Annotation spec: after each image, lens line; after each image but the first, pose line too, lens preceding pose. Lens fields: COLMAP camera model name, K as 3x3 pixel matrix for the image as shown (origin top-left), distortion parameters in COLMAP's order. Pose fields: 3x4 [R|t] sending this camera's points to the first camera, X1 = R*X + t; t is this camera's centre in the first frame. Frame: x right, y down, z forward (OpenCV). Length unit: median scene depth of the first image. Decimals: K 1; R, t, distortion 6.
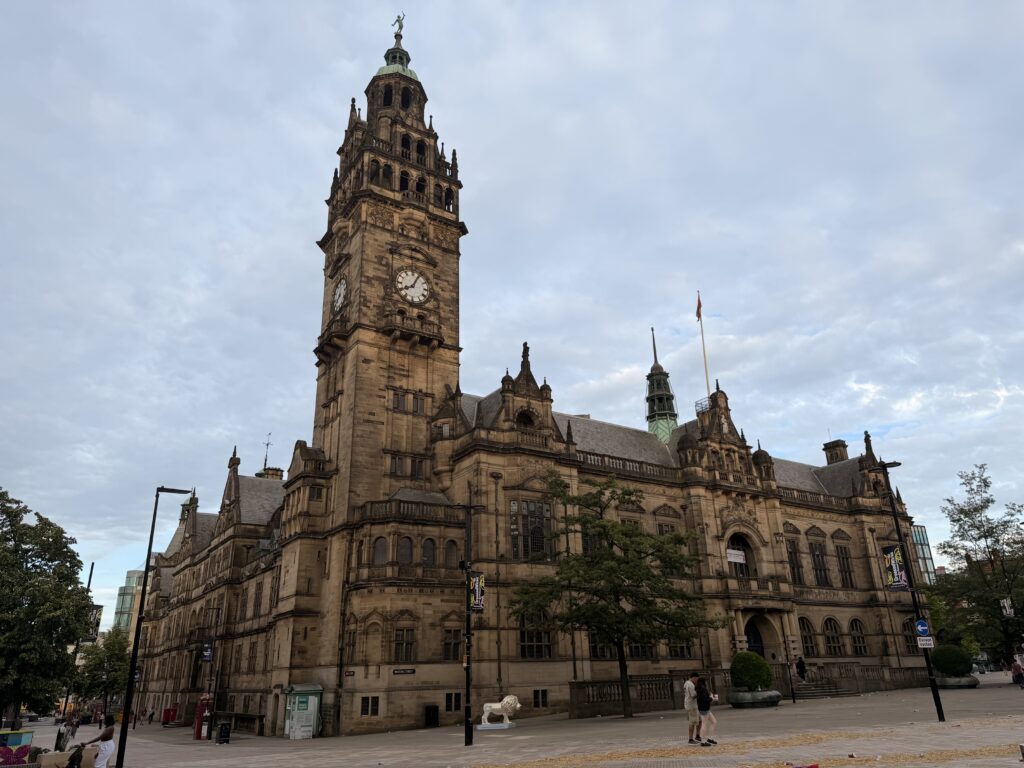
lens RADIAL K [[716.7, 0, 512.0], [0, 716.7, 384.0], [0, 0, 1]] dist [0.195814, -0.417305]
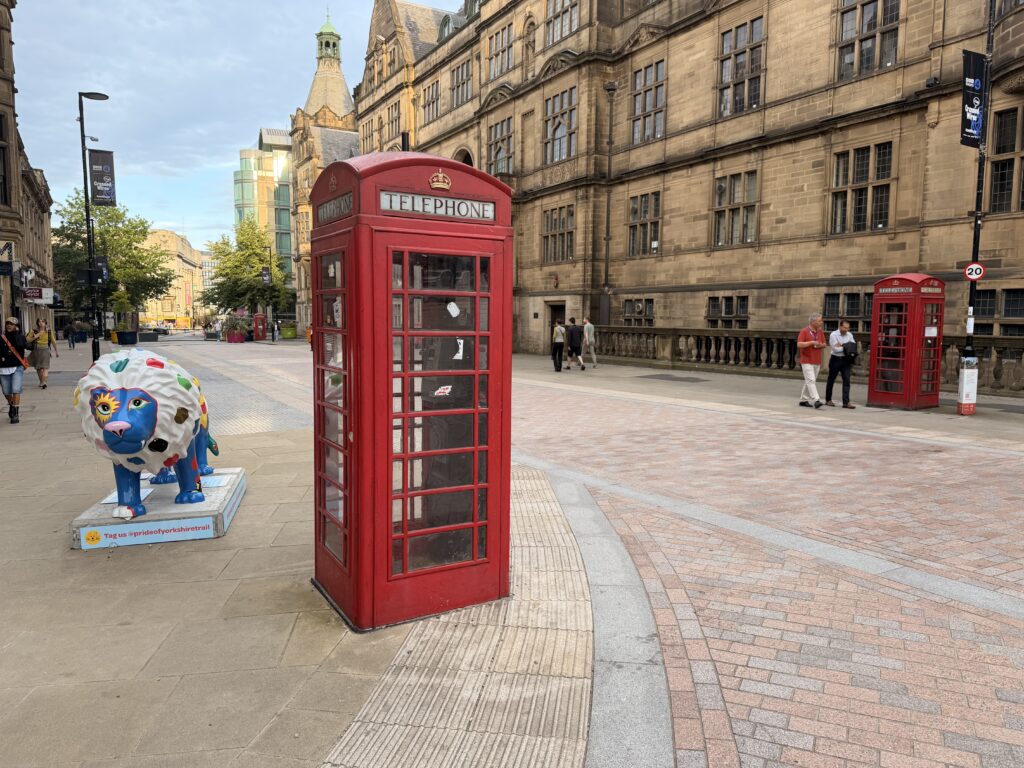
lens RADIAL K [[716.7, 0, 512.0], [0, 716.7, 384.0], [0, 0, 1]] dist [0.195814, -0.417305]
pose [[0.998401, 0.043783, -0.035749, -0.517832], [-0.022975, 0.892201, 0.451055, 0.310945], [0.051644, -0.449512, 0.891780, 0.647726]]
